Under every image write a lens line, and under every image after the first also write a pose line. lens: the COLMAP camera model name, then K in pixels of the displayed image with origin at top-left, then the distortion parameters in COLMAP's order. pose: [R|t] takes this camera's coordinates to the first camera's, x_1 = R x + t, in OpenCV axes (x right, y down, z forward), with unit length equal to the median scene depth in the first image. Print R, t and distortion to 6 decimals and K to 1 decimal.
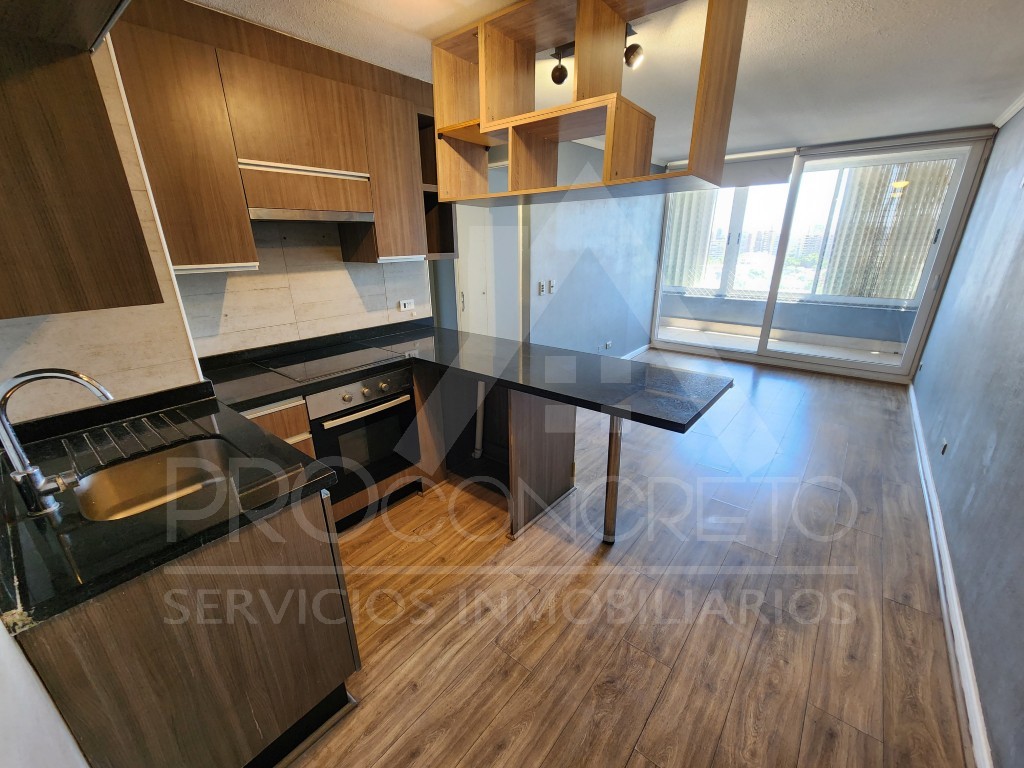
lens RADIAL K [[423.7, 0, 509.9], [0, 423.7, 391.8], [0, 0, 1]] dist [-0.001363, 0.000616]
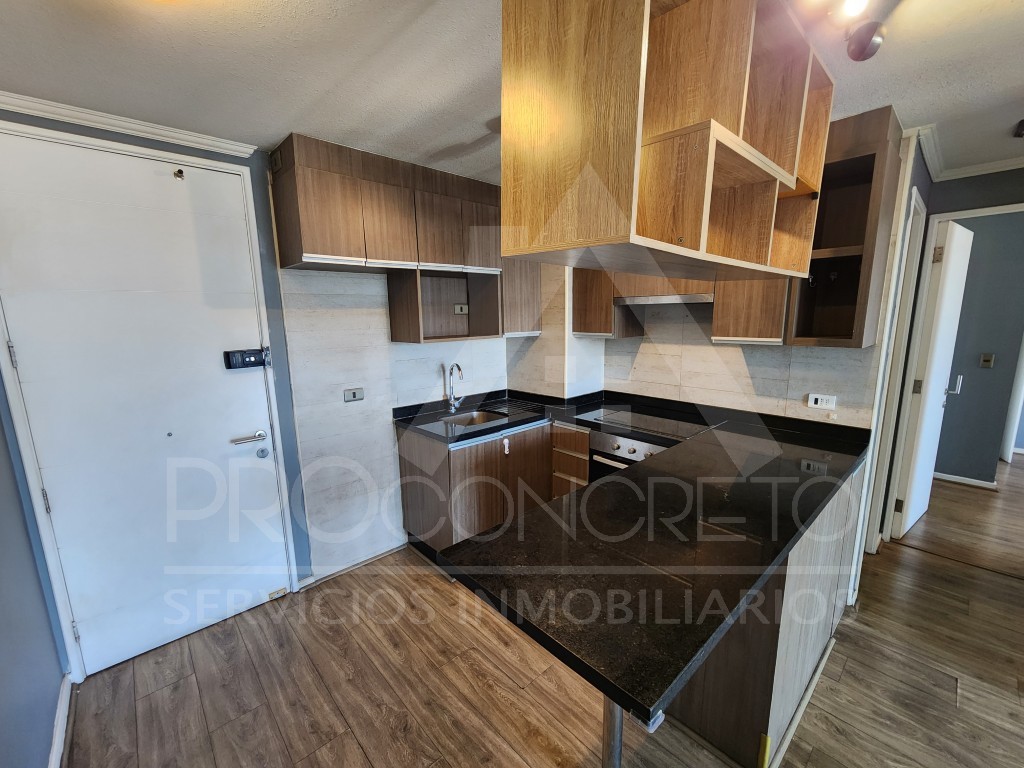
lens RADIAL K [[423.7, 0, 514.0], [0, 423.7, 389.8], [0, 0, 1]] dist [-0.001363, 0.000616]
pose [[-0.132838, 0.190361, -0.972685, 0.766498], [-0.321627, 0.919996, 0.223973, -0.301207], [0.937502, 0.342593, -0.060985, 0.734684]]
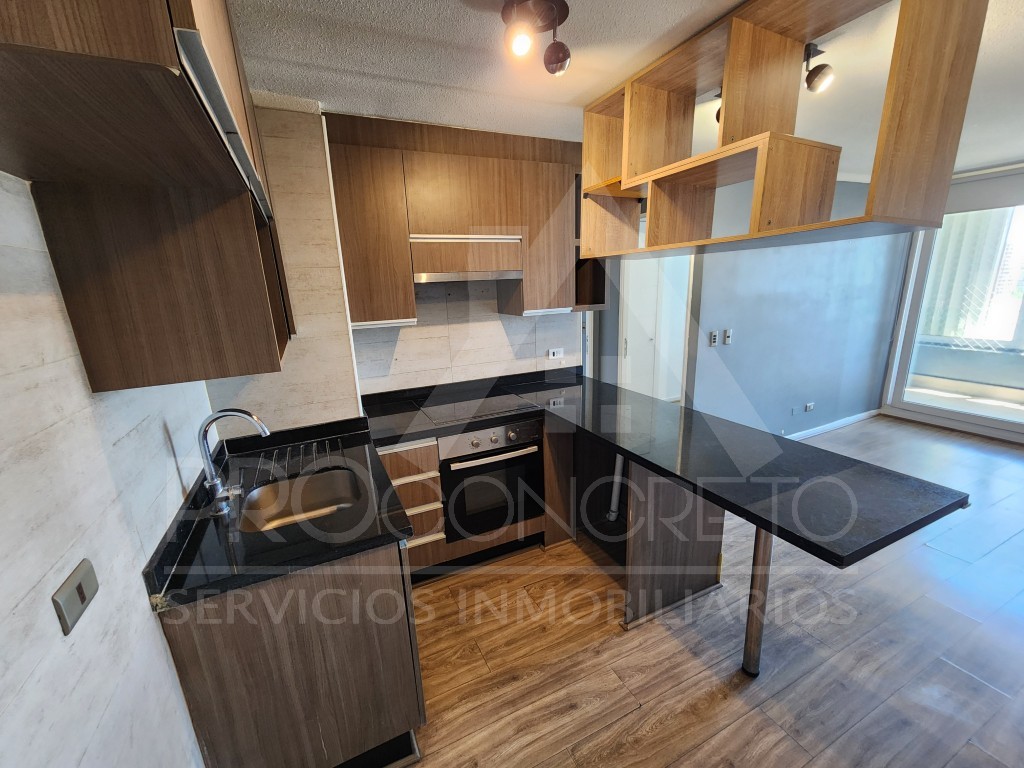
lens RADIAL K [[423.7, 0, 509.1], [0, 423.7, 389.4], [0, 0, 1]] dist [-0.001363, 0.000616]
pose [[0.903911, 0.082584, -0.419673, 0.121694], [-0.118520, 0.991123, -0.060238, -0.063452], [0.410972, 0.104190, 0.905674, 0.061974]]
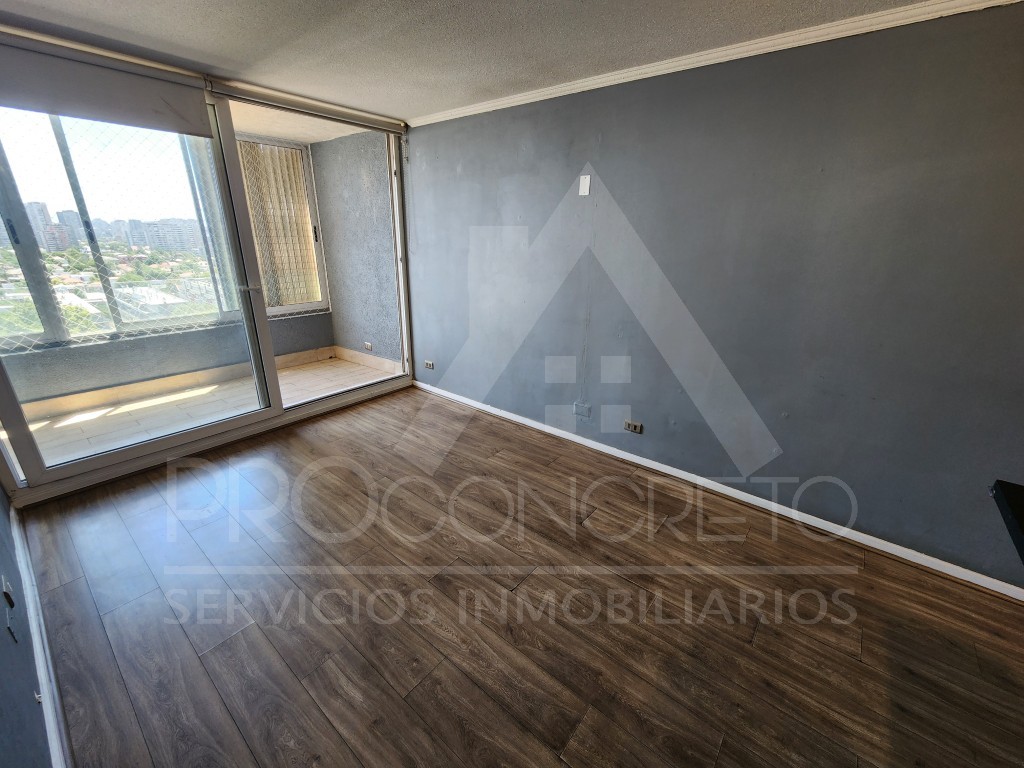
lens RADIAL K [[423.7, 0, 512.2], [0, 423.7, 387.6], [0, 0, 1]] dist [-0.001363, 0.000616]
pose [[-0.002227, -0.331555, 0.943433, -0.000465], [0.324972, 0.891989, 0.314243, -0.511048], [-0.945721, 0.307290, 0.105759, 1.397935]]
